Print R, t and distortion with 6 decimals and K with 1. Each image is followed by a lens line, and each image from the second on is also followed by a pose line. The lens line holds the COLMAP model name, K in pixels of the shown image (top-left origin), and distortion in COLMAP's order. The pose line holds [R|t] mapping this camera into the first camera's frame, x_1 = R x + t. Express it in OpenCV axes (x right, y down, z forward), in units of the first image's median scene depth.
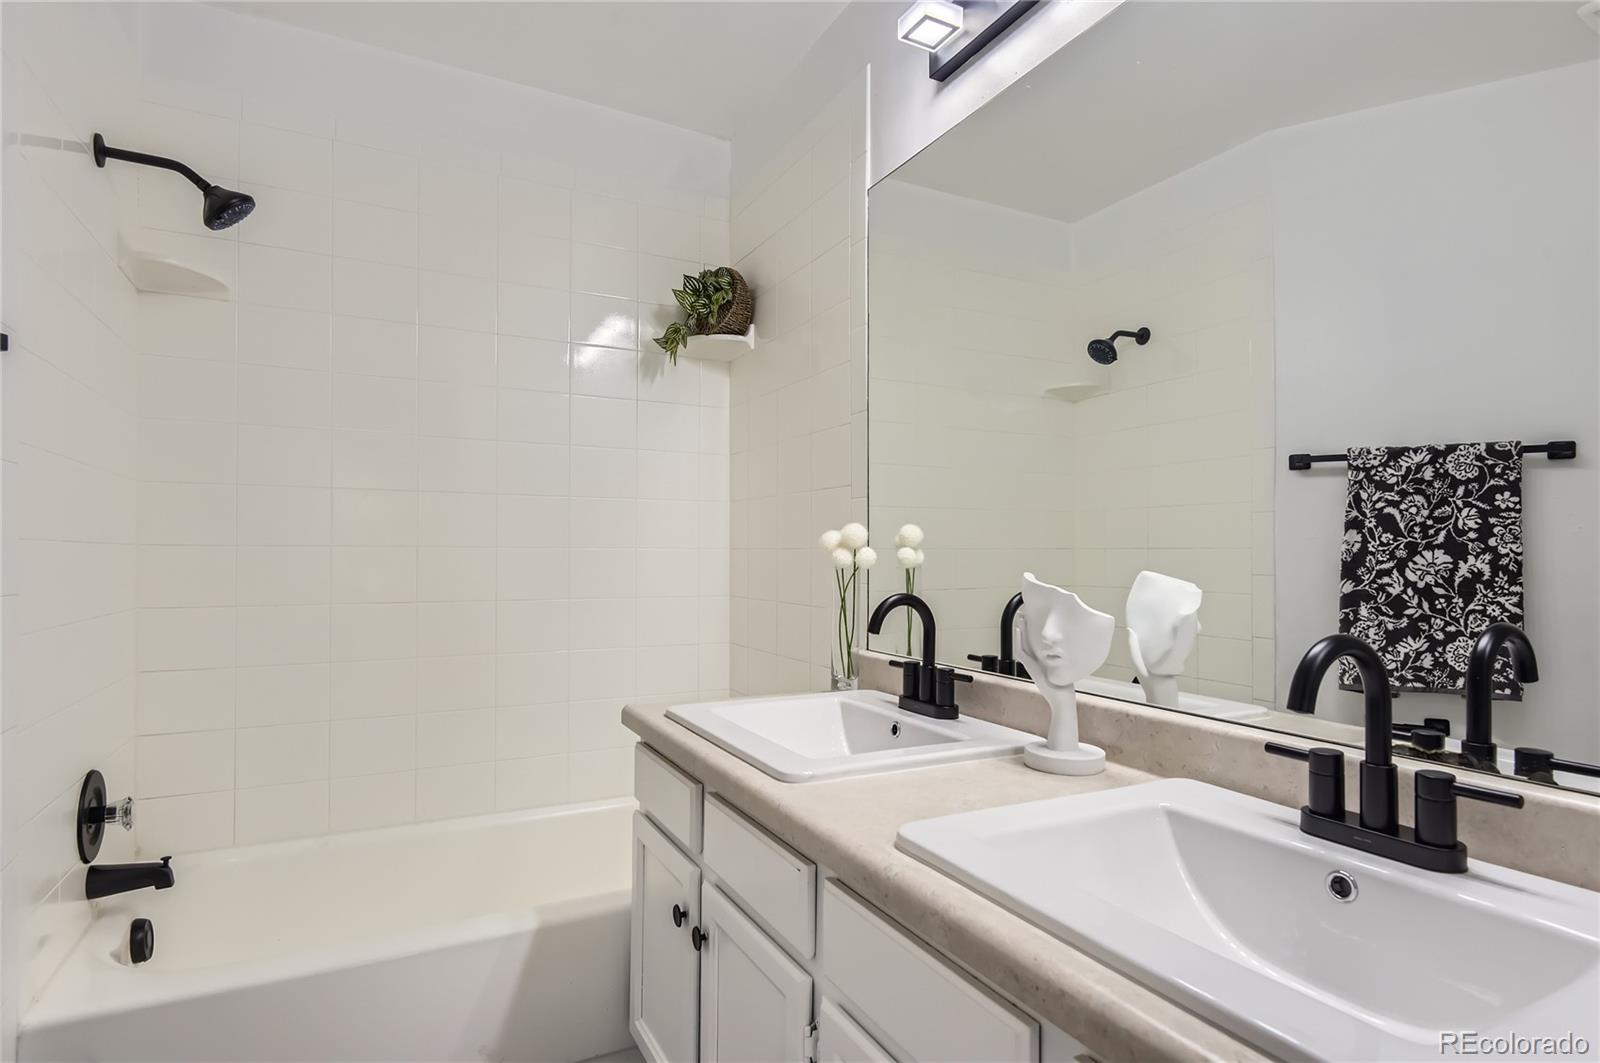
lens RADIAL K [[803.1, 0, 805.4], [0, 803.1, 545.4], [0, 0, 1]] dist [0.004506, -0.004128]
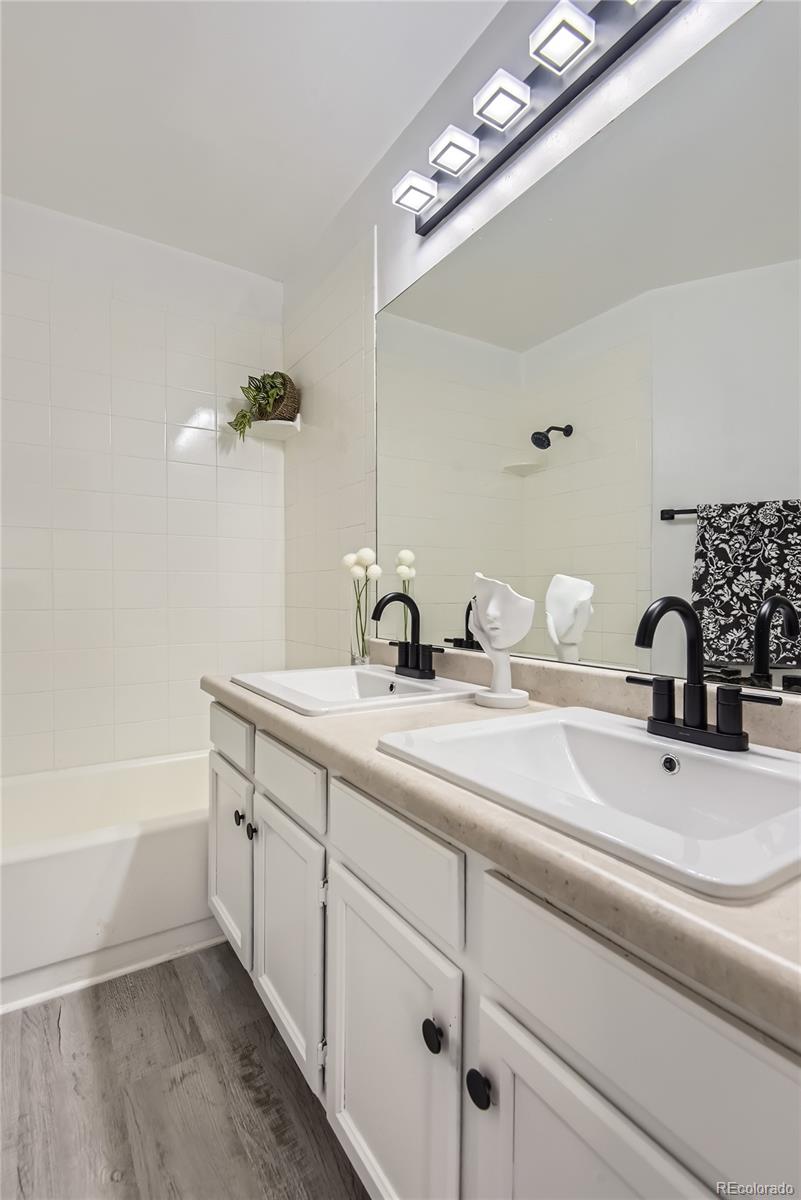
lens RADIAL K [[555.3, 0, 393.1], [0, 555.3, 594.3], [0, 0, 1]] dist [0.006010, -0.005990]
pose [[0.996805, -0.002183, 0.079842, 0.031875], [0.000810, 0.999851, 0.017225, 0.041429], [-0.079867, -0.017105, 0.996659, 0.004510]]
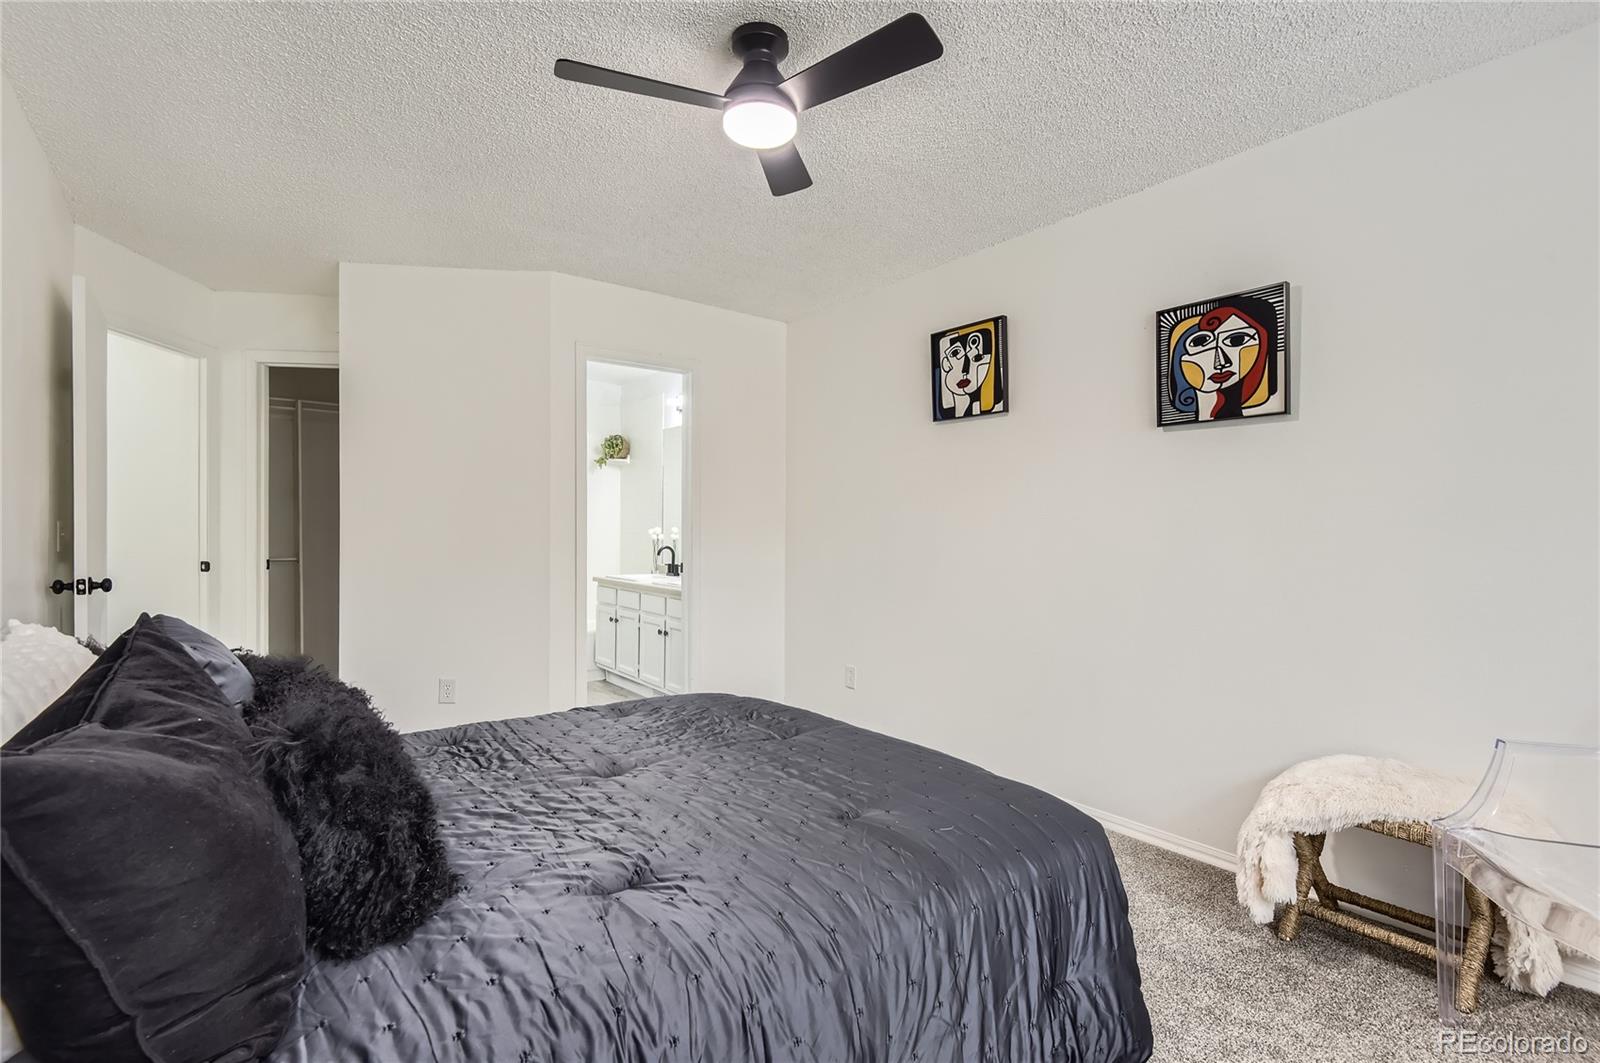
lens RADIAL K [[740.4, 0, 795.5], [0, 740.4, 528.5], [0, 0, 1]] dist [0.006010, -0.005990]
pose [[0.987657, 0.006470, 0.156497, 0.166451], [-0.008330, 0.999902, 0.011227, -0.070932], [-0.156409, -0.012392, 0.987615, -2.608393]]
